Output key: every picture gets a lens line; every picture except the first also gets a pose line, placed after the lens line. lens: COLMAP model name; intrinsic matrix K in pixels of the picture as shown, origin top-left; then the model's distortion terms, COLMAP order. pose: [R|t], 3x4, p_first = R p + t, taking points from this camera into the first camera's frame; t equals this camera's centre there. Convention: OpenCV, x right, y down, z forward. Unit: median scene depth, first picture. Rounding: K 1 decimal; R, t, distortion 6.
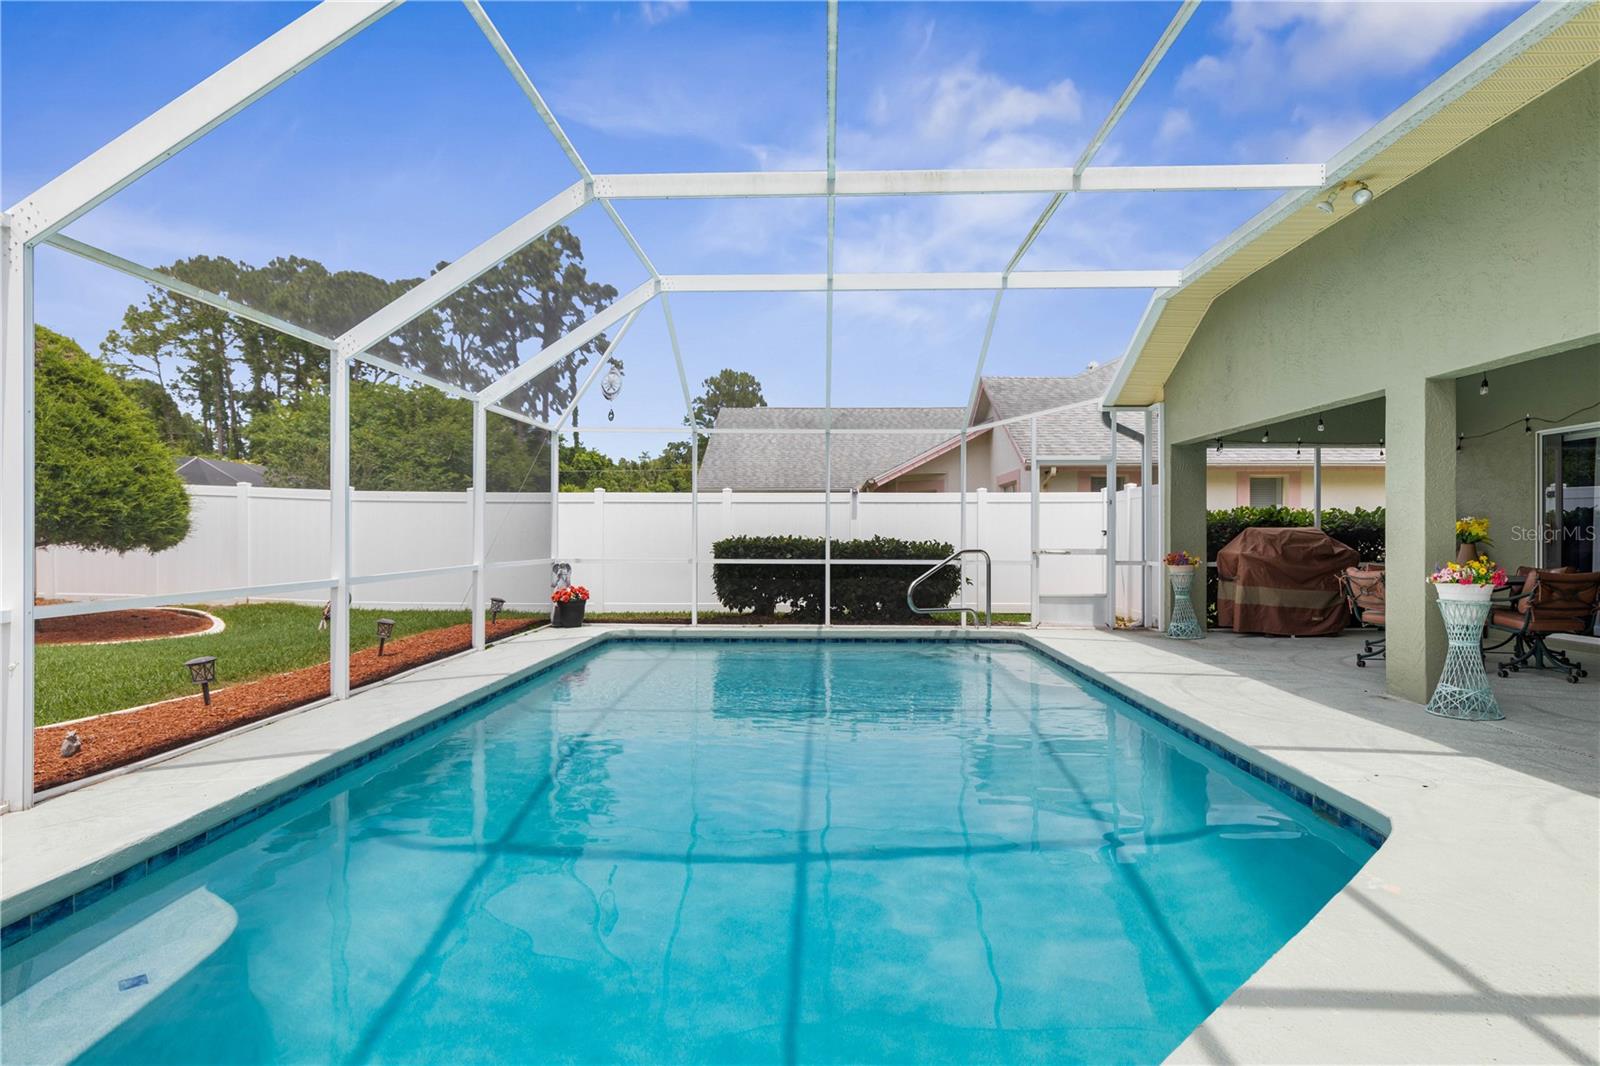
lens RADIAL K [[876.2, 0, 804.5], [0, 876.2, 531.7], [0, 0, 1]] dist [0.003933, 0.000482]
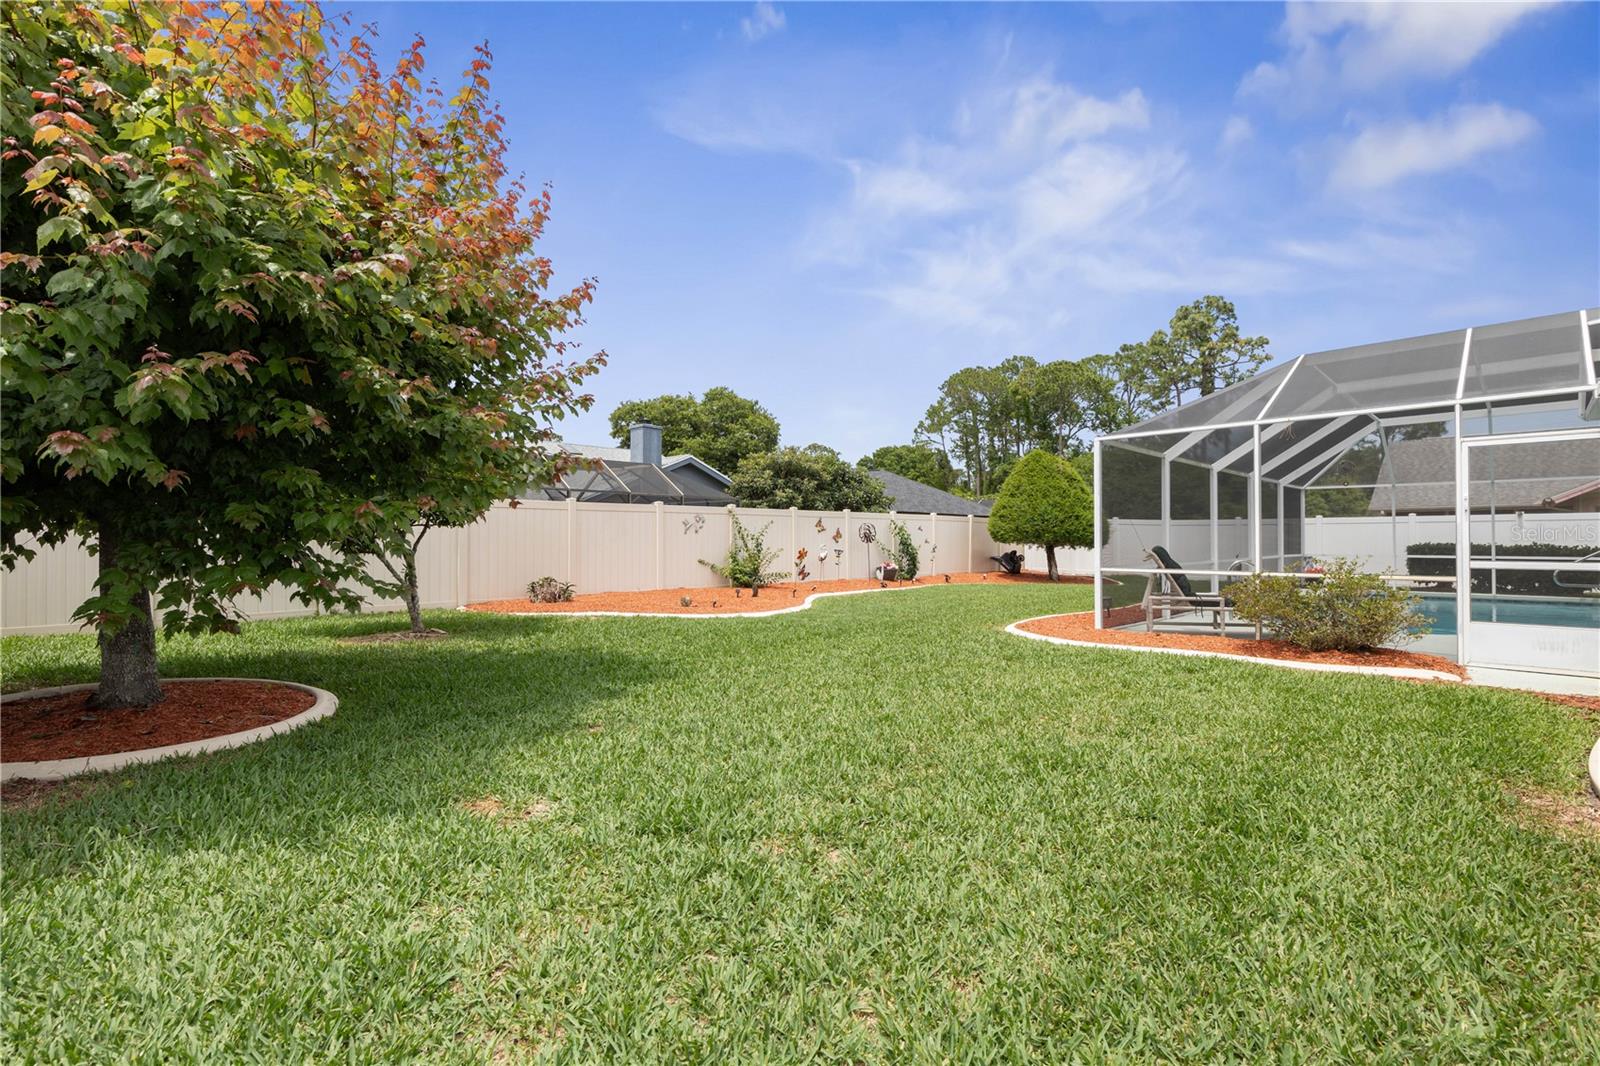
lens RADIAL K [[710.3, 0, 821.1], [0, 710.3, 538.8], [0, 0, 1]] dist [0.009636, -0.002070]
pose [[0.732449, -0.003376, -0.680813, 0.015820], [0.003157, 0.999994, -0.001562, -0.004118], [0.680814, -0.001005, 0.732455, -0.929830]]
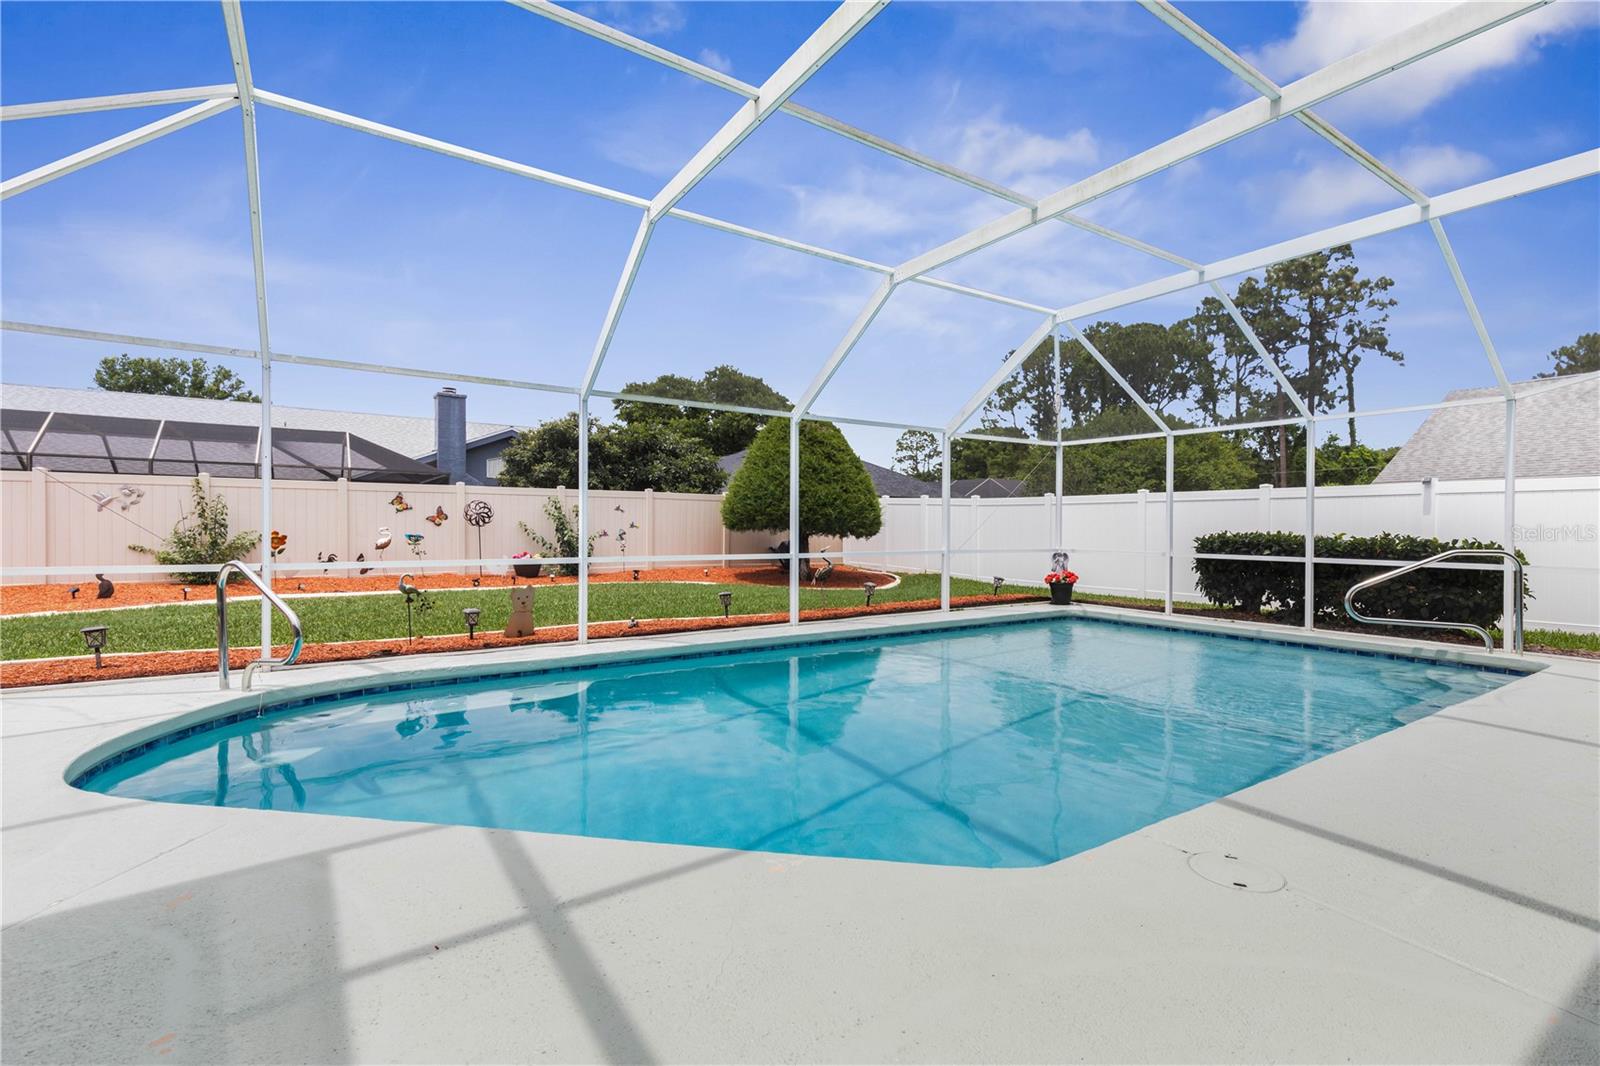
lens RADIAL K [[710.3, 0, 812.7], [0, 710.3, 526.7], [0, 0, 1]] dist [0.009636, -0.002070]
pose [[0.583847, 0.001074, -0.811863, 0.327236], [-0.003718, 0.999992, -0.001351, 0.002307], [0.811855, 0.003807, 0.583846, 0.133667]]
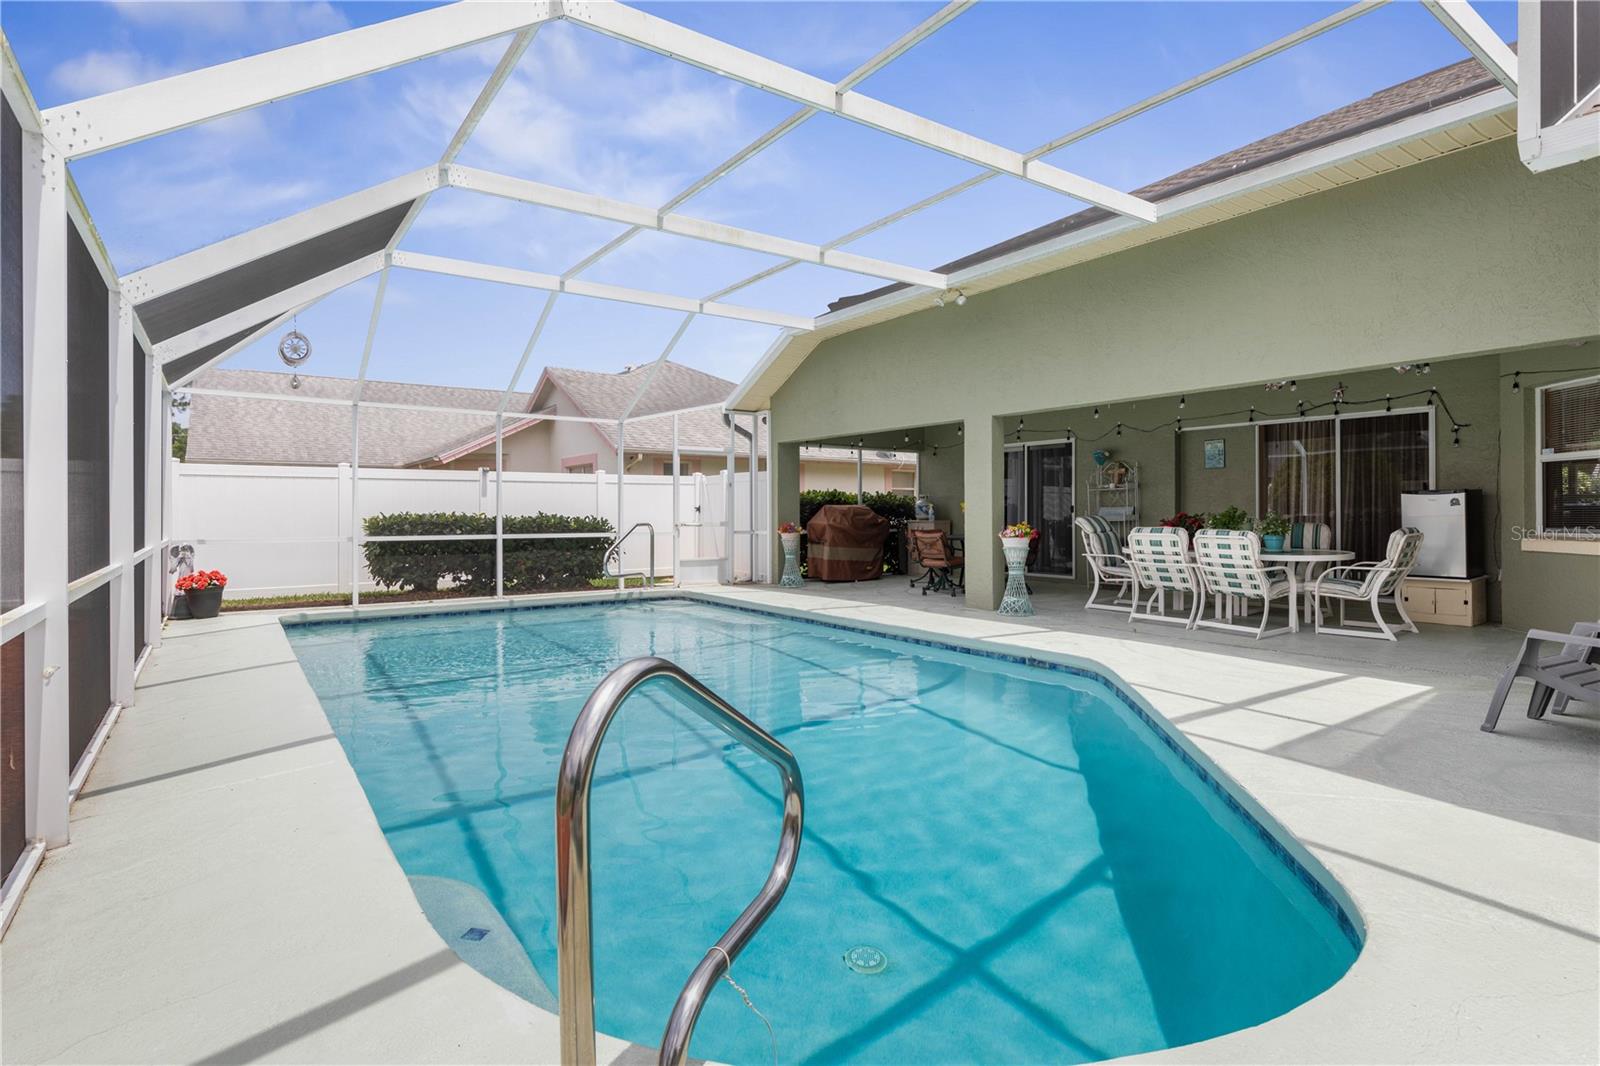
lens RADIAL K [[812.5, 0, 805.0], [0, 812.5, 507.3], [0, 0, 1]] dist [-0.000266, -0.000985]
pose [[0.797206, -0.000277, 0.603708, -0.269121], [0.001328, 0.999998, -0.001294, 0.000449], [-0.603706, 0.001833, 0.797205, -0.008408]]
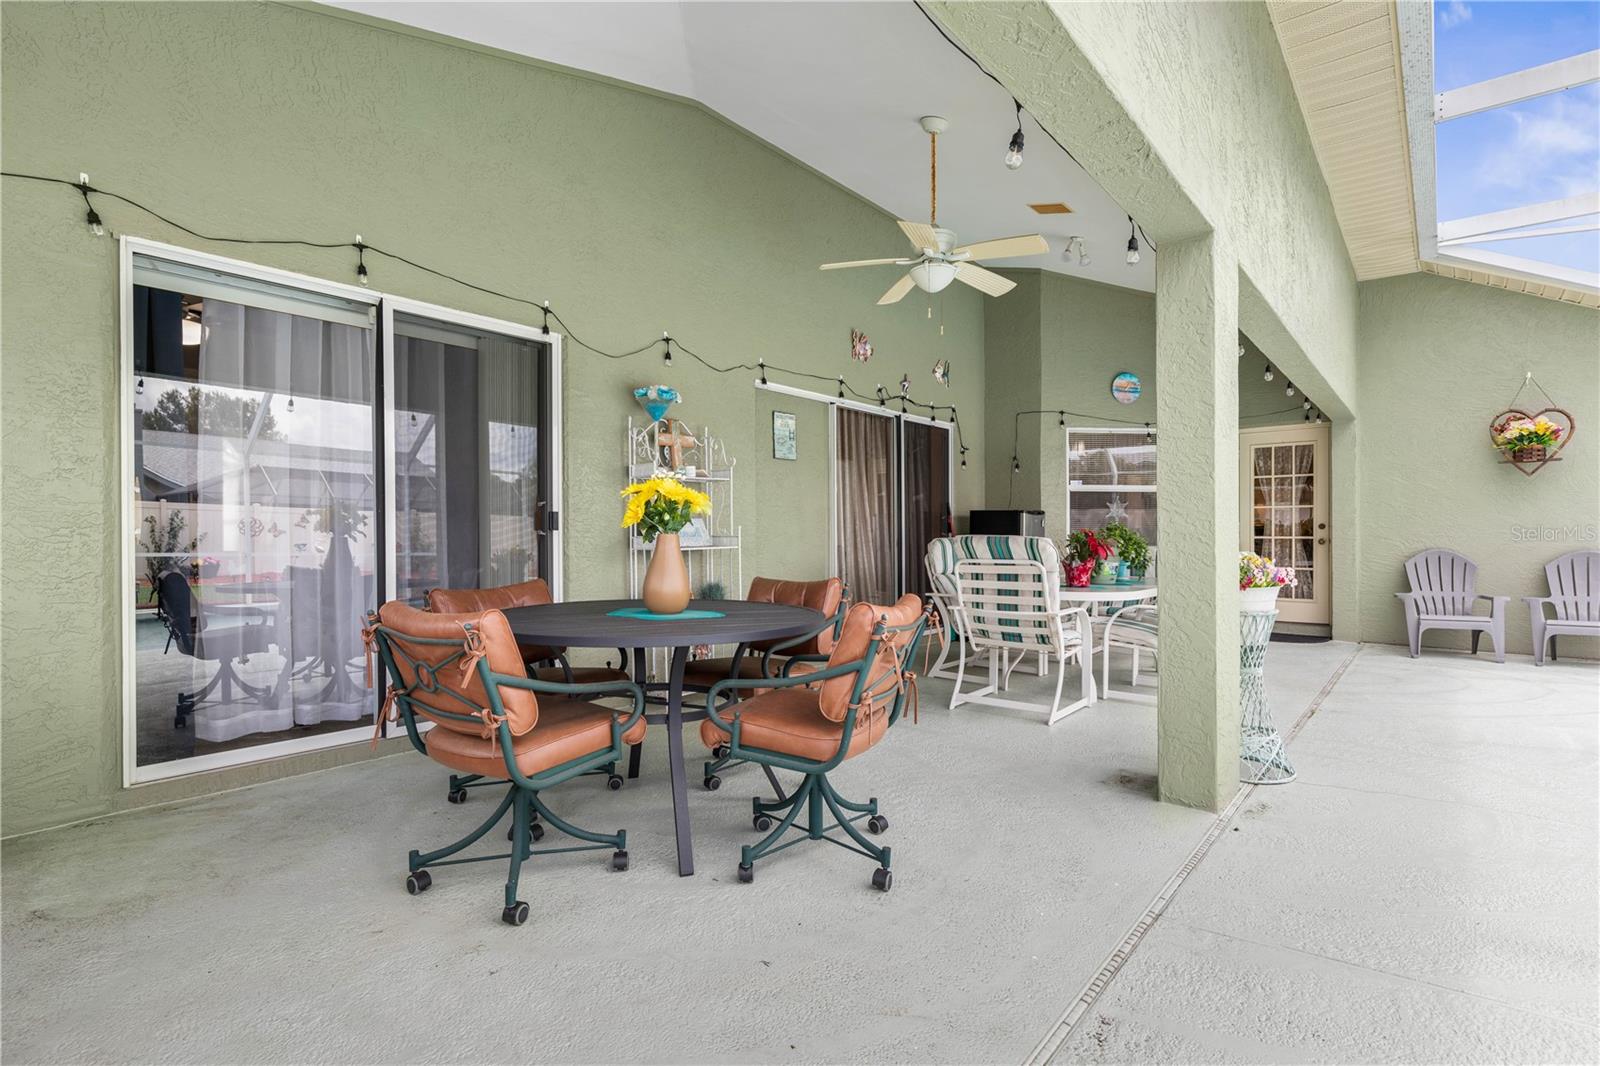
lens RADIAL K [[744.2, 0, 802.0], [0, 744.2, 531.1], [0, 0, 1]] dist [0.008476, -0.000595]
pose [[-0.763891, -0.011091, 0.645250, 0.304671], [-0.012269, 0.999921, 0.002662, 0.009071], [-0.645229, -0.005883, -0.763967, 0.876266]]
